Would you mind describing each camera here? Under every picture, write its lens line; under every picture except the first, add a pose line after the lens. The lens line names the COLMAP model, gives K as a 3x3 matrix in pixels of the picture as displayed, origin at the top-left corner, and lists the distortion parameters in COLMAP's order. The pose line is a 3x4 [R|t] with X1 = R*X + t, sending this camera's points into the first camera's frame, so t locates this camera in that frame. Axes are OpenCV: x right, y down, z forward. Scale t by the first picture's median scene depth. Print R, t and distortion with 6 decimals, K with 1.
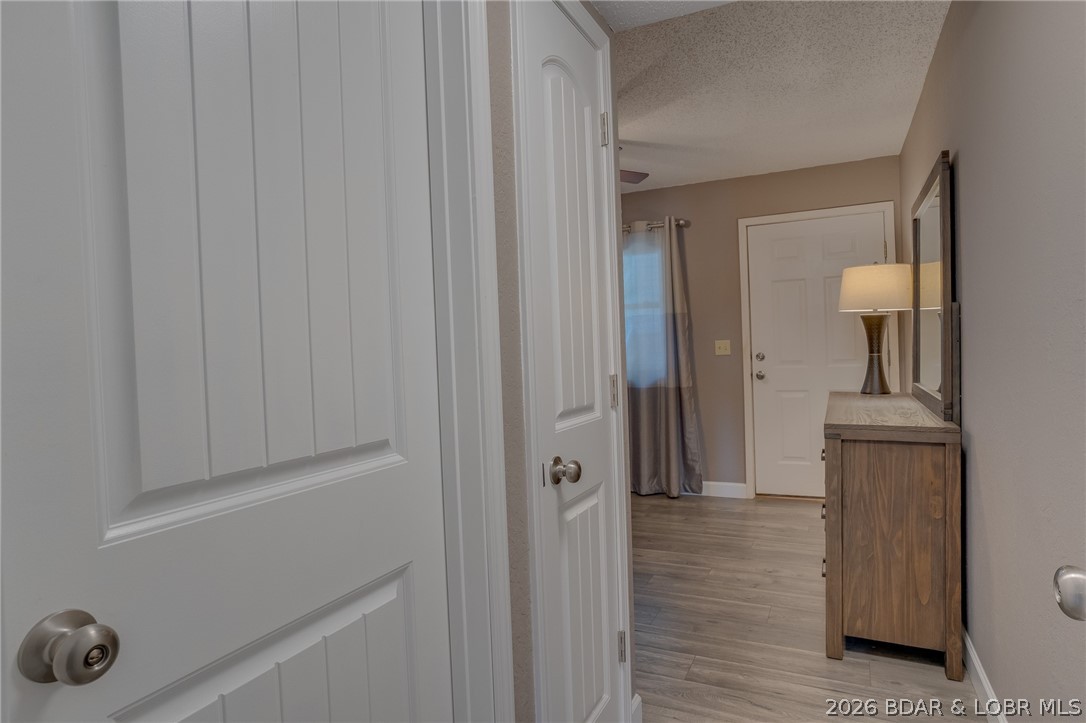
lens RADIAL K [[600.8, 0, 552.2], [0, 600.8, 358.1], [0, 0, 1]] dist [-0.058249, 0.047580]
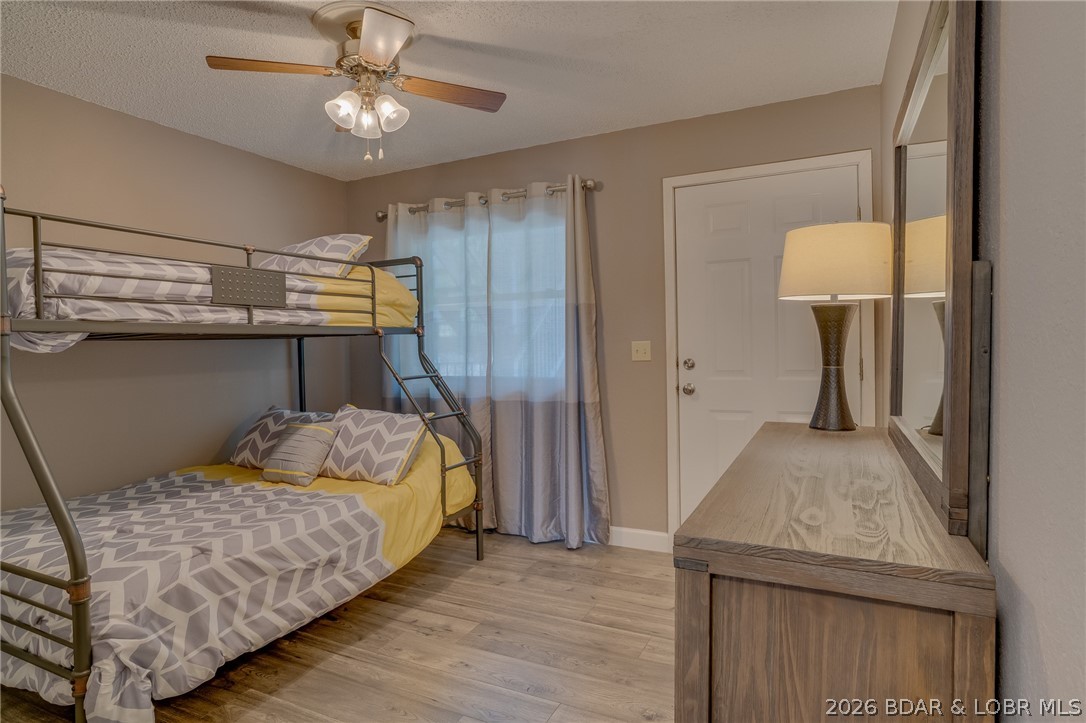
lens RADIAL K [[588.9, 0, 543.0], [0, 588.9, 358.6], [0, 0, 1]] dist [-0.058107, 0.040235]
pose [[0.999840, 0.016446, -0.006973, 0.238484], [-0.016415, 0.999855, 0.004523, -0.013244], [0.007047, -0.004408, 0.999965, 0.374638]]
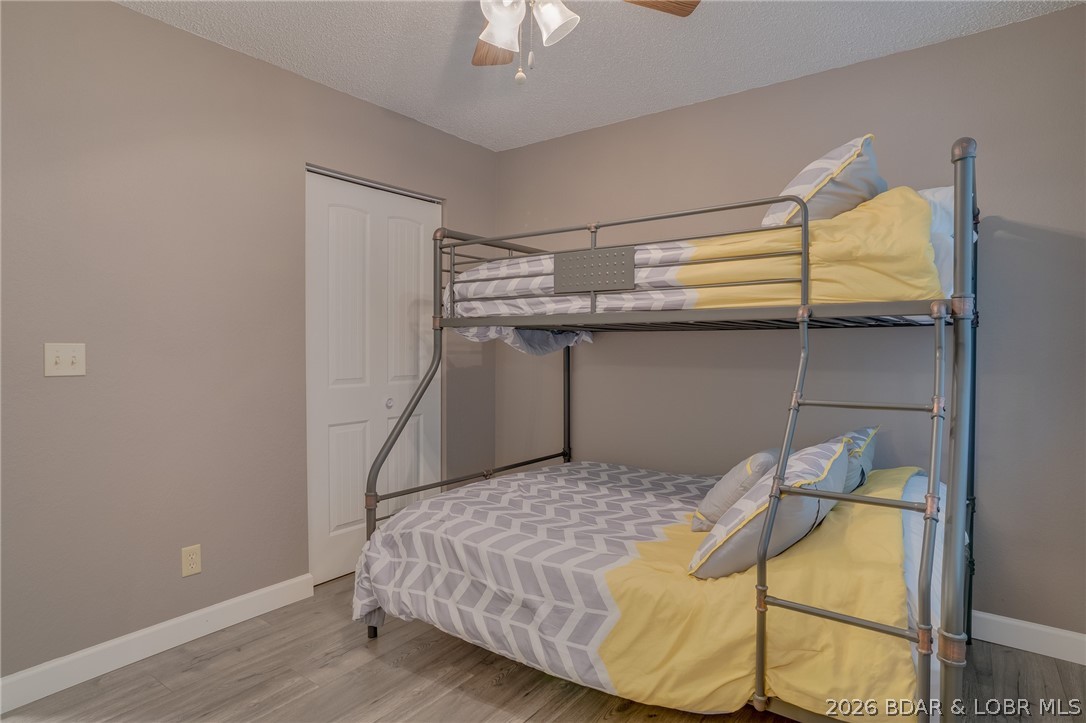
lens RADIAL K [[600.8, 0, 552.2], [0, 600.8, 358.1], [0, 0, 1]] dist [-0.058249, 0.047580]
pose [[-0.175874, 0.062905, -0.982401, 0.783455], [-0.010925, 0.997770, 0.065845, -0.064746], [0.984352, 0.022313, -0.174794, 1.898265]]
